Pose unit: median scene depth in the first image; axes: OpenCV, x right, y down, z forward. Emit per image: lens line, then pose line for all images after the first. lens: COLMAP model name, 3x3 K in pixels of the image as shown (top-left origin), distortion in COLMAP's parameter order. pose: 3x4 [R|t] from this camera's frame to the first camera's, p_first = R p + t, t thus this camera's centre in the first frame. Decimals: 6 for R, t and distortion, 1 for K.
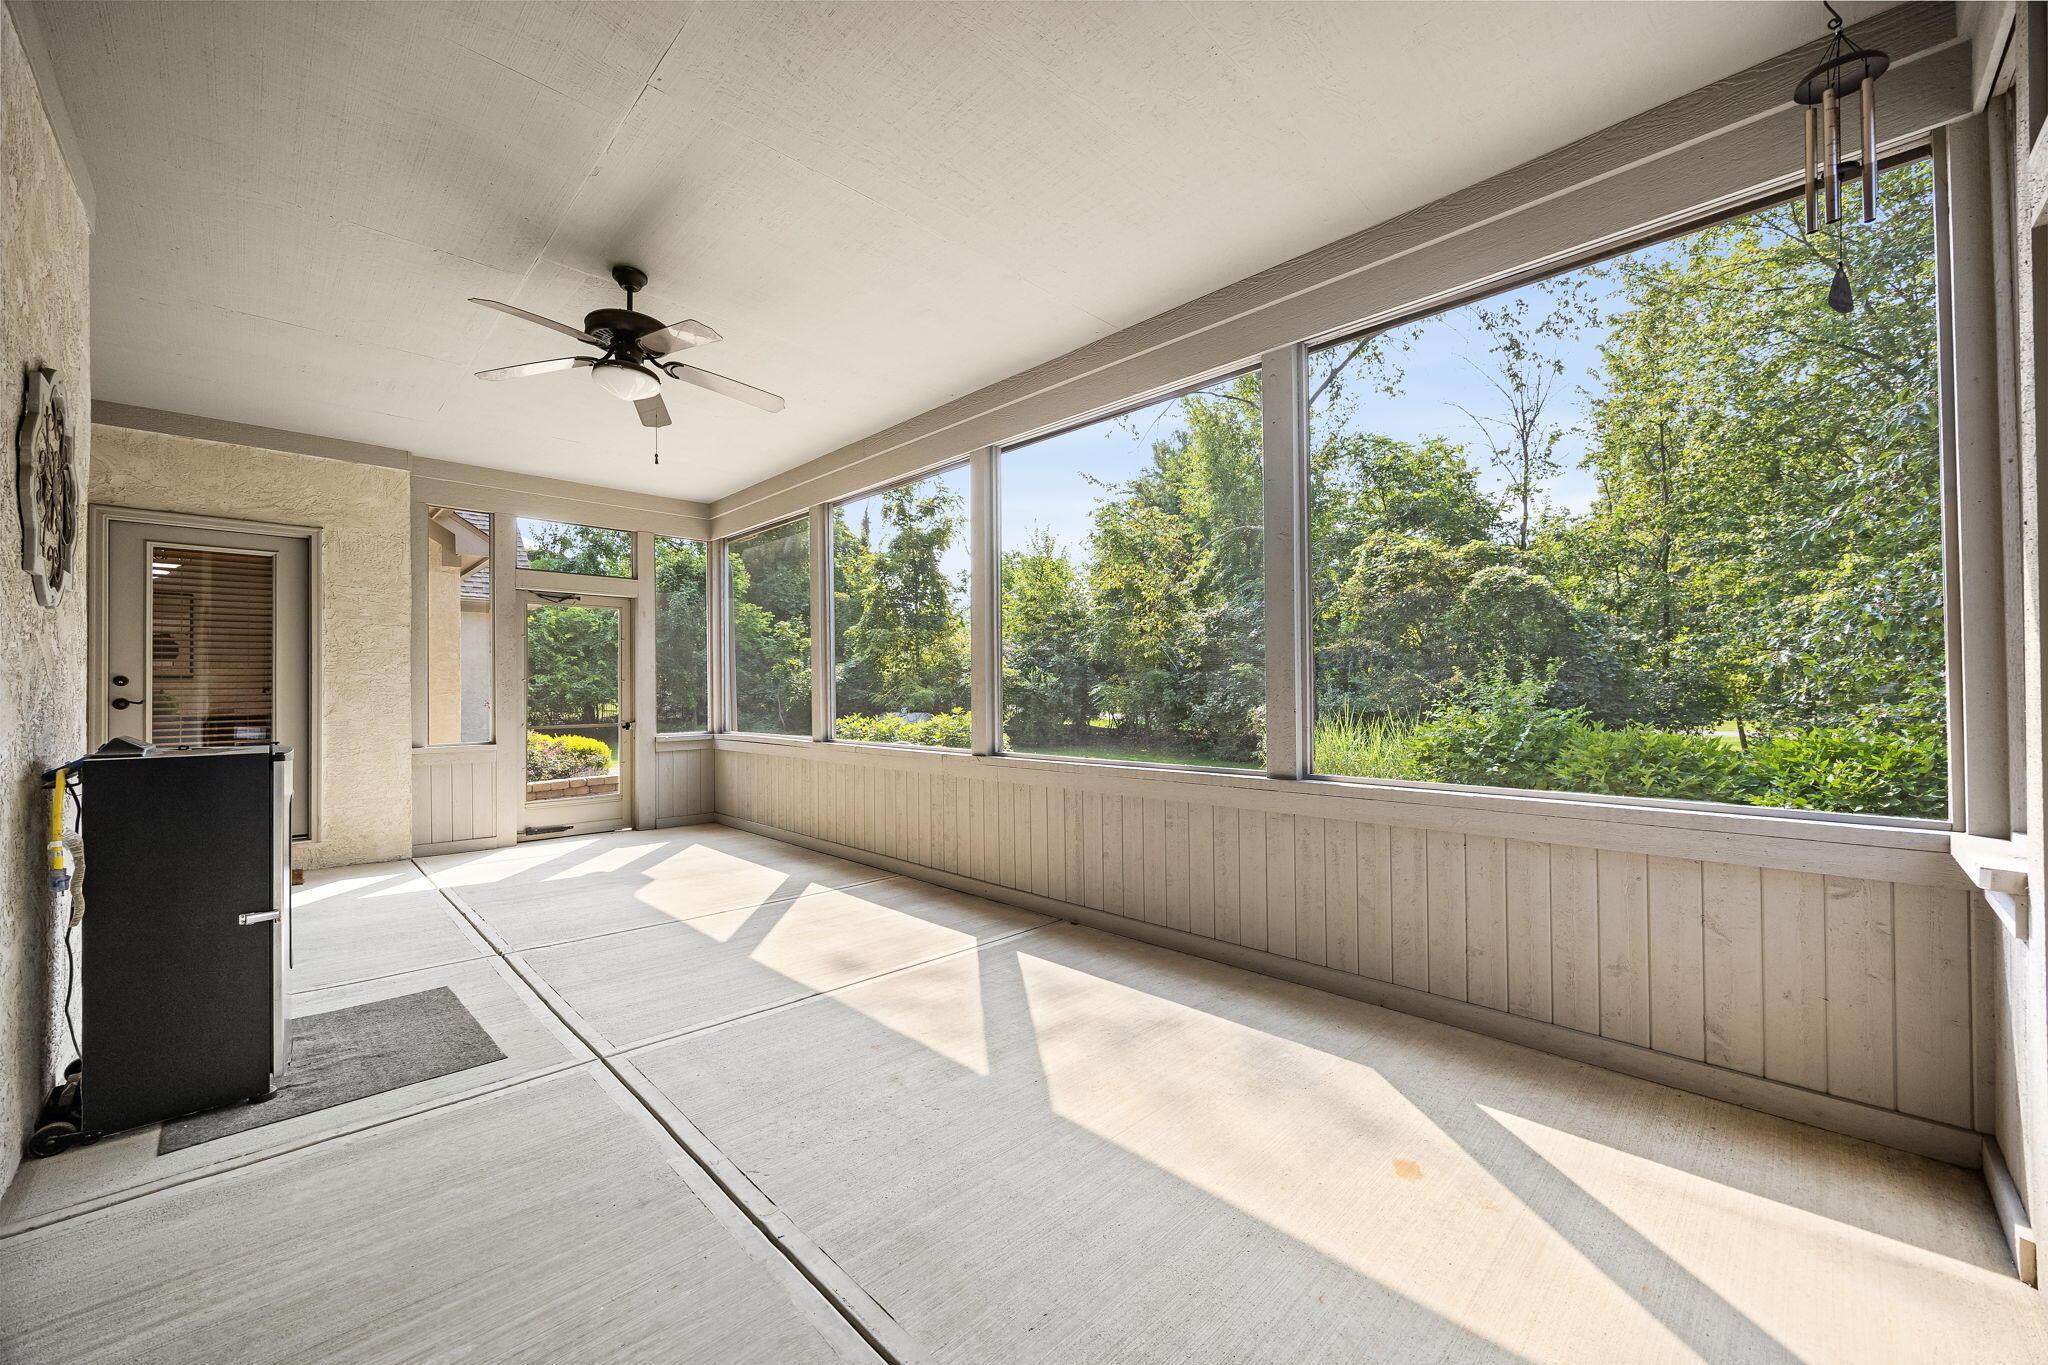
lens RADIAL K [[778.8, 0, 1017.0], [0, 778.8, 687.1], [0, 0, 1]] dist [-0.000645, 0.000081]
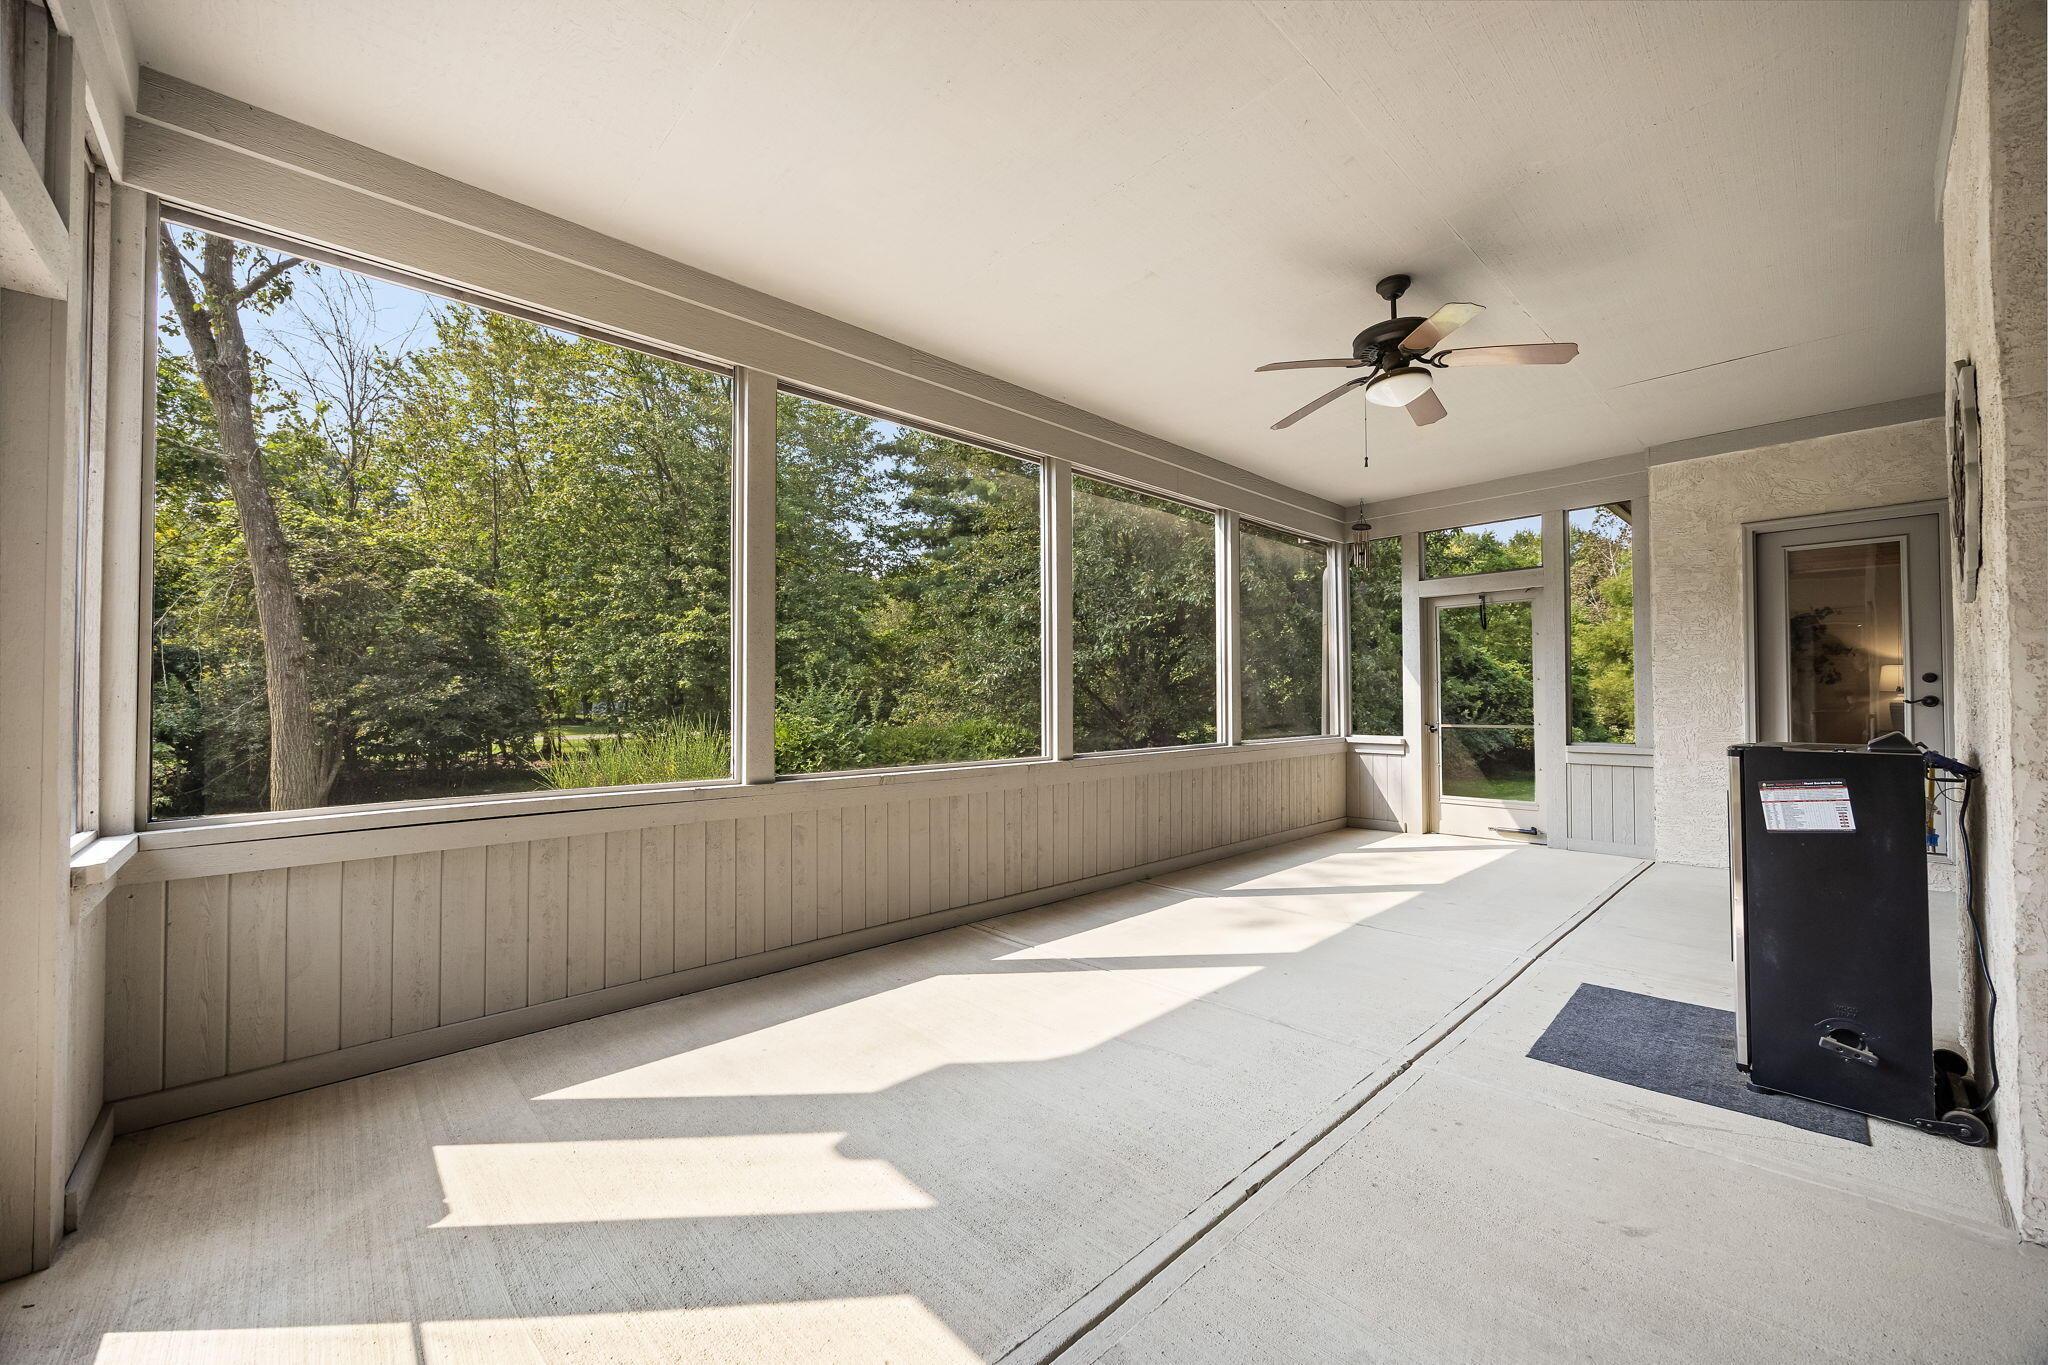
lens RADIAL K [[778.8, 0, 1017.0], [0, 778.8, 687.1], [0, 0, 1]] dist [-0.000645, 0.000081]
pose [[0.029152, 0.032403, 0.999050, -1.176931], [0.004297, 0.999461, -0.032542, 0.028269], [-0.999566, 0.005242, 0.028997, 1.135676]]
